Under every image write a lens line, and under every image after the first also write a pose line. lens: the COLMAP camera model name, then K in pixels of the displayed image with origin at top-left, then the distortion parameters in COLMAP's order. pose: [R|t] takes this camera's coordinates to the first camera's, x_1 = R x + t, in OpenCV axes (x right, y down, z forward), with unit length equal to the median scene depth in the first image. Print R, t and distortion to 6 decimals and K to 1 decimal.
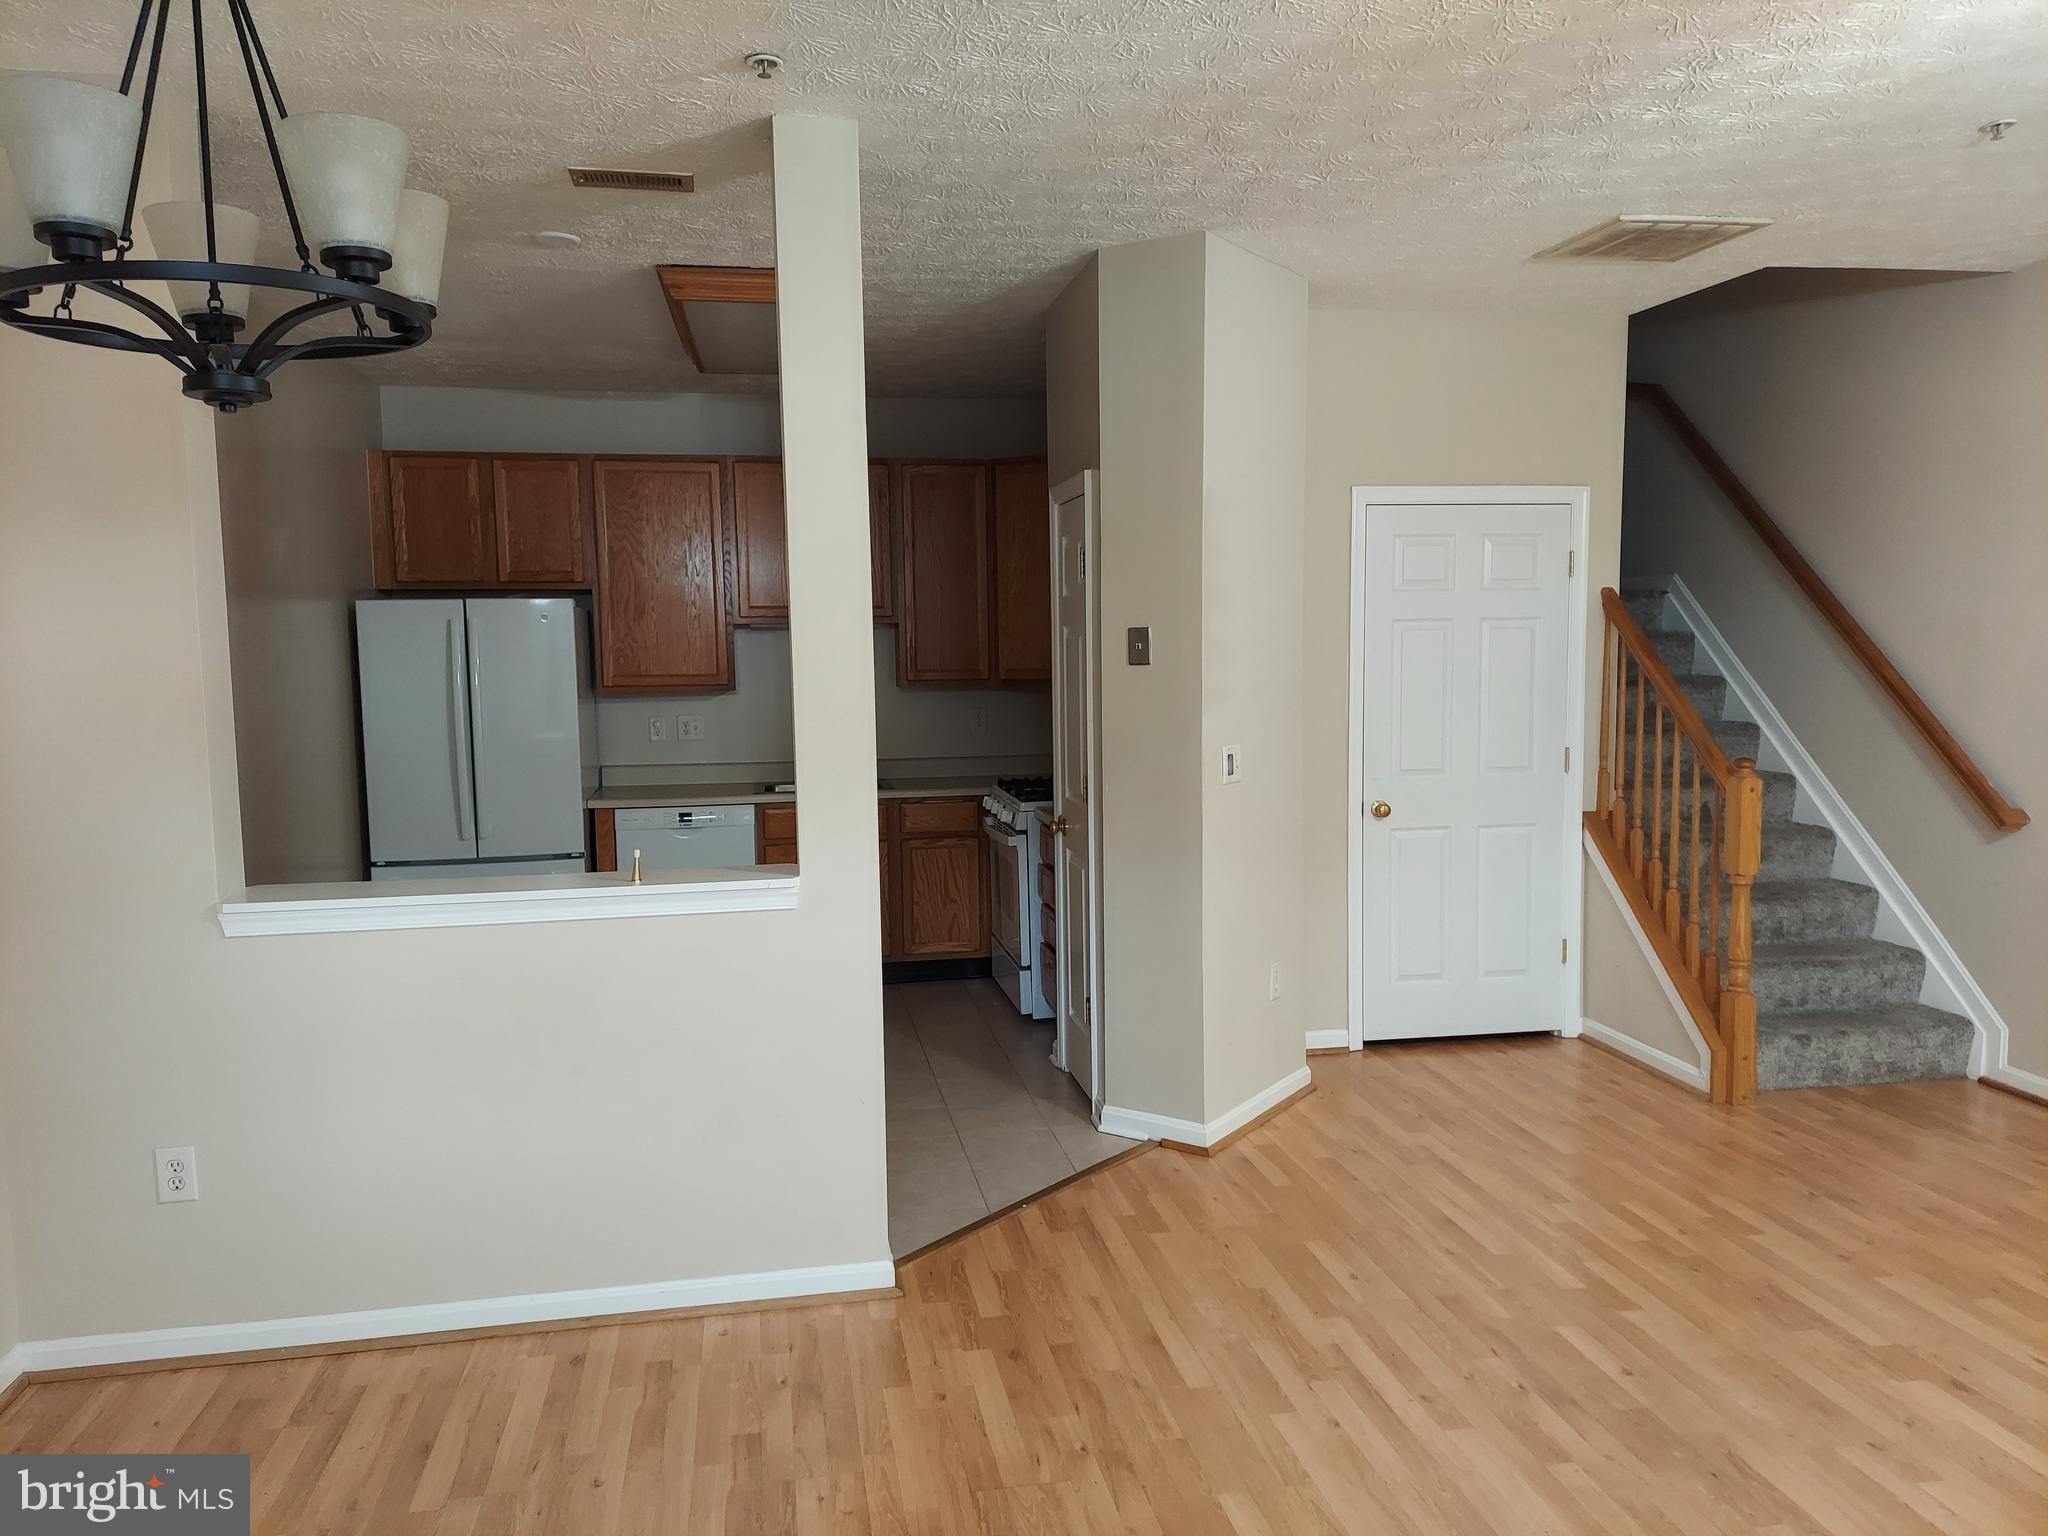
lens RADIAL K [[1423.5, 0, 1024.0], [0, 1423.5, 768.0], [0, 0, 1]] dist [0.076700, -0.078813]
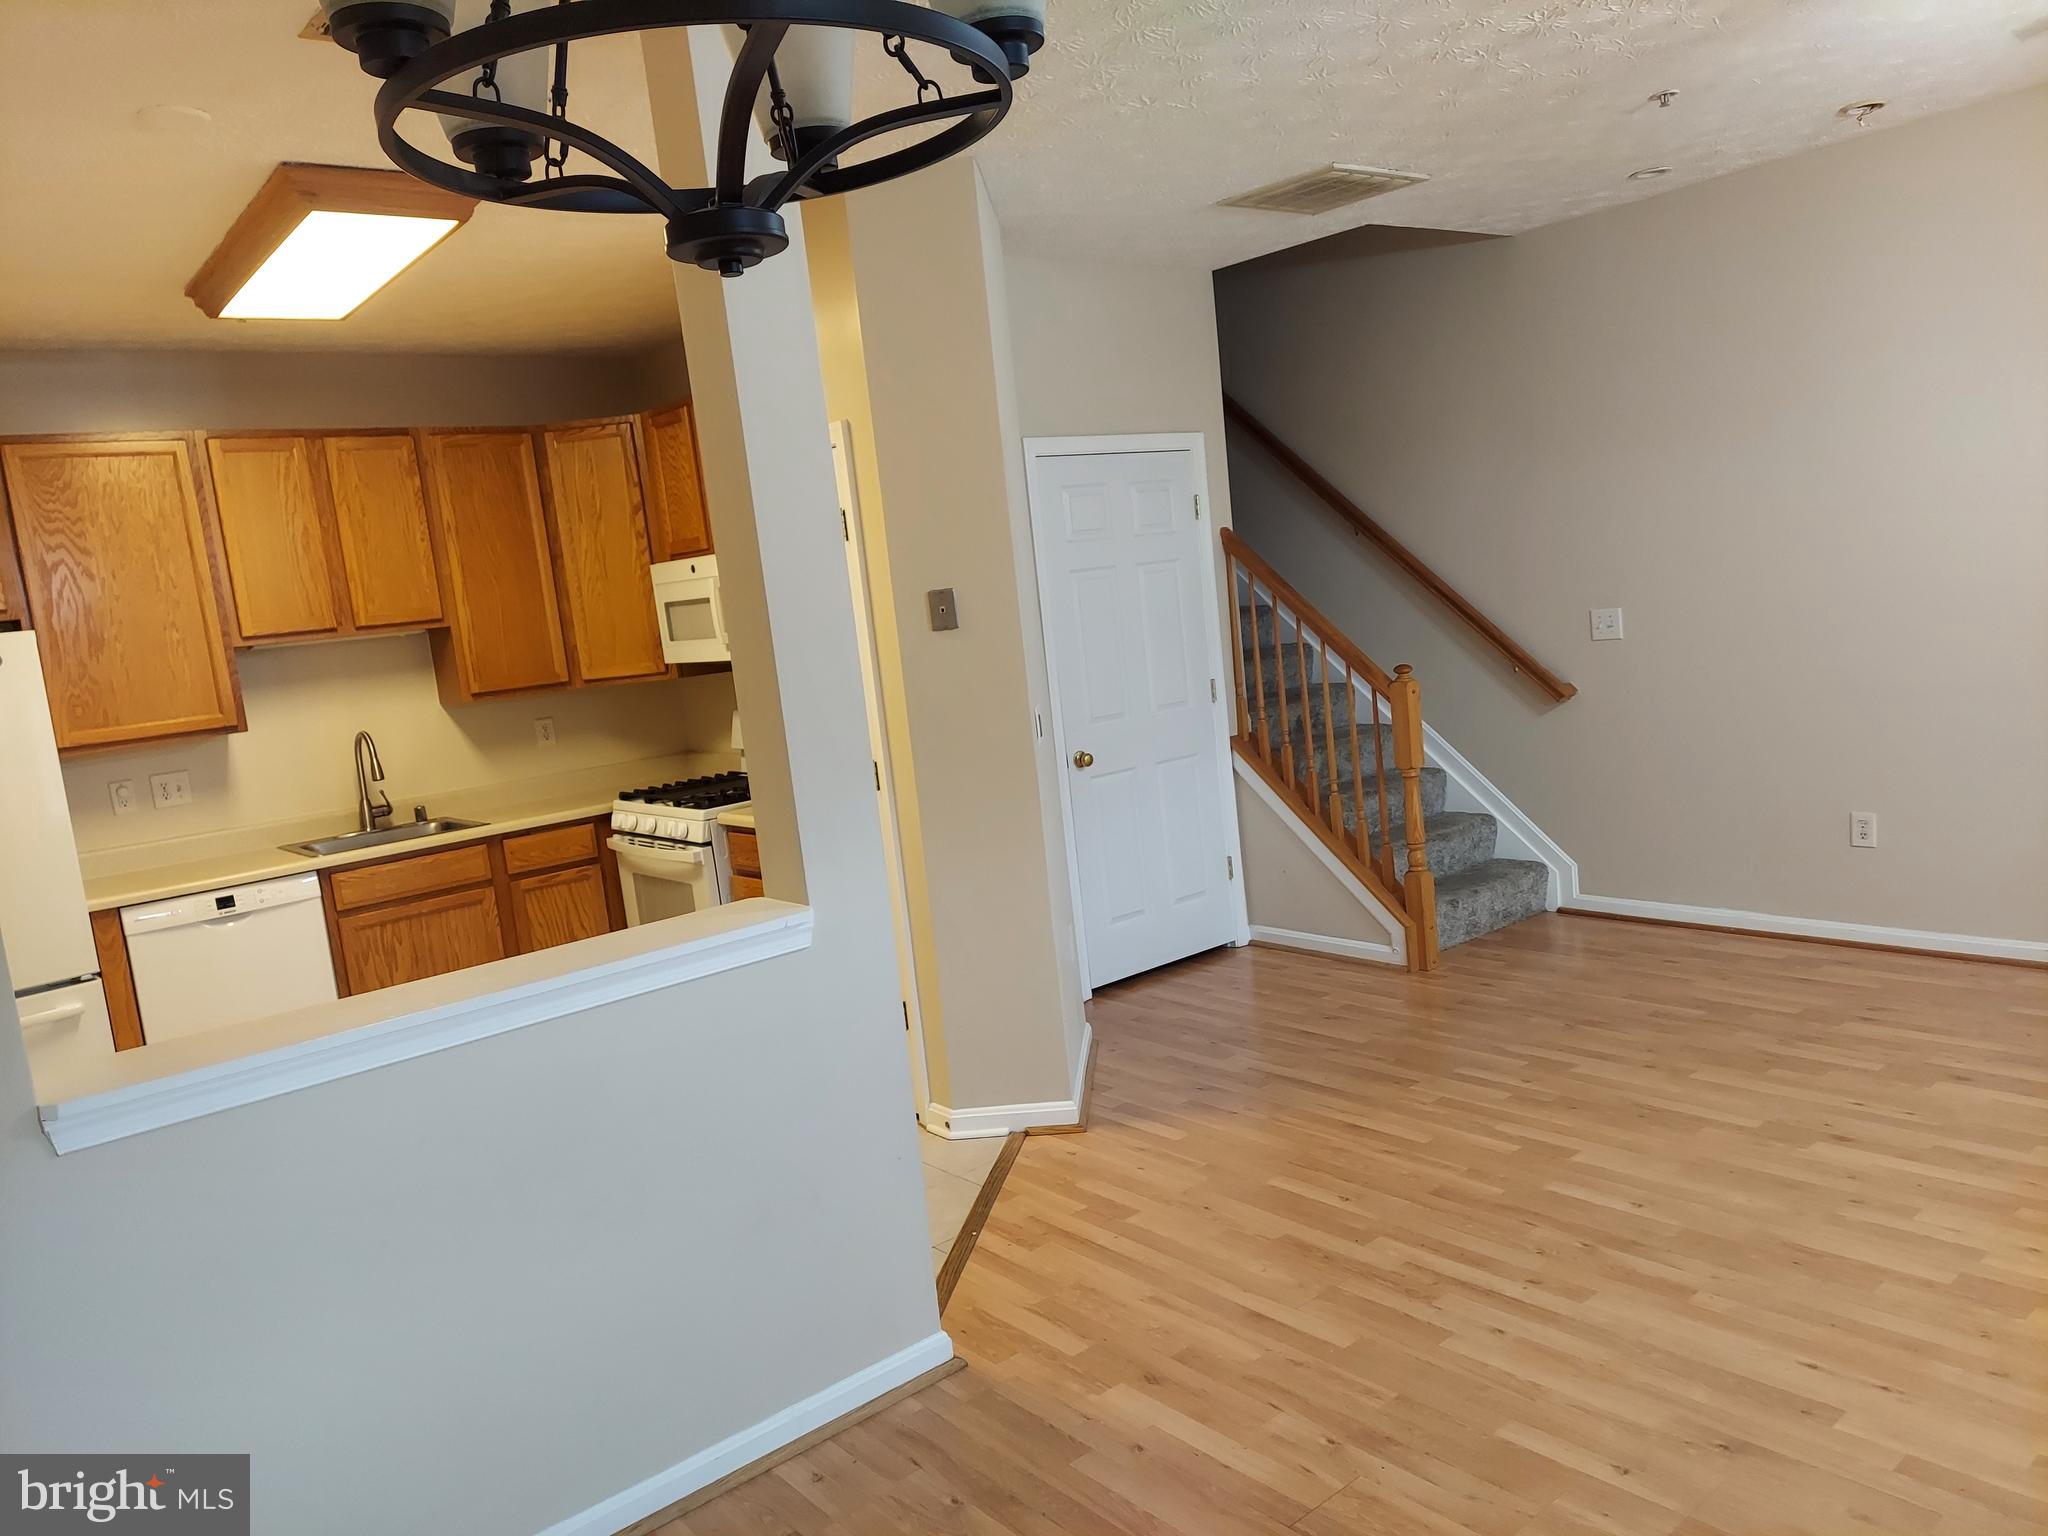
lens RADIAL K [[1437.9, 0, 1024.0], [0, 1437.9, 768.0], [0, 0, 1]] dist [0.096818, -0.121232]
pose [[0.874323, -0.140276, 0.464630, -0.282916], [0.136518, 0.989750, 0.041920, -0.014235], [-0.465748, 0.026779, 0.884512, 0.135617]]
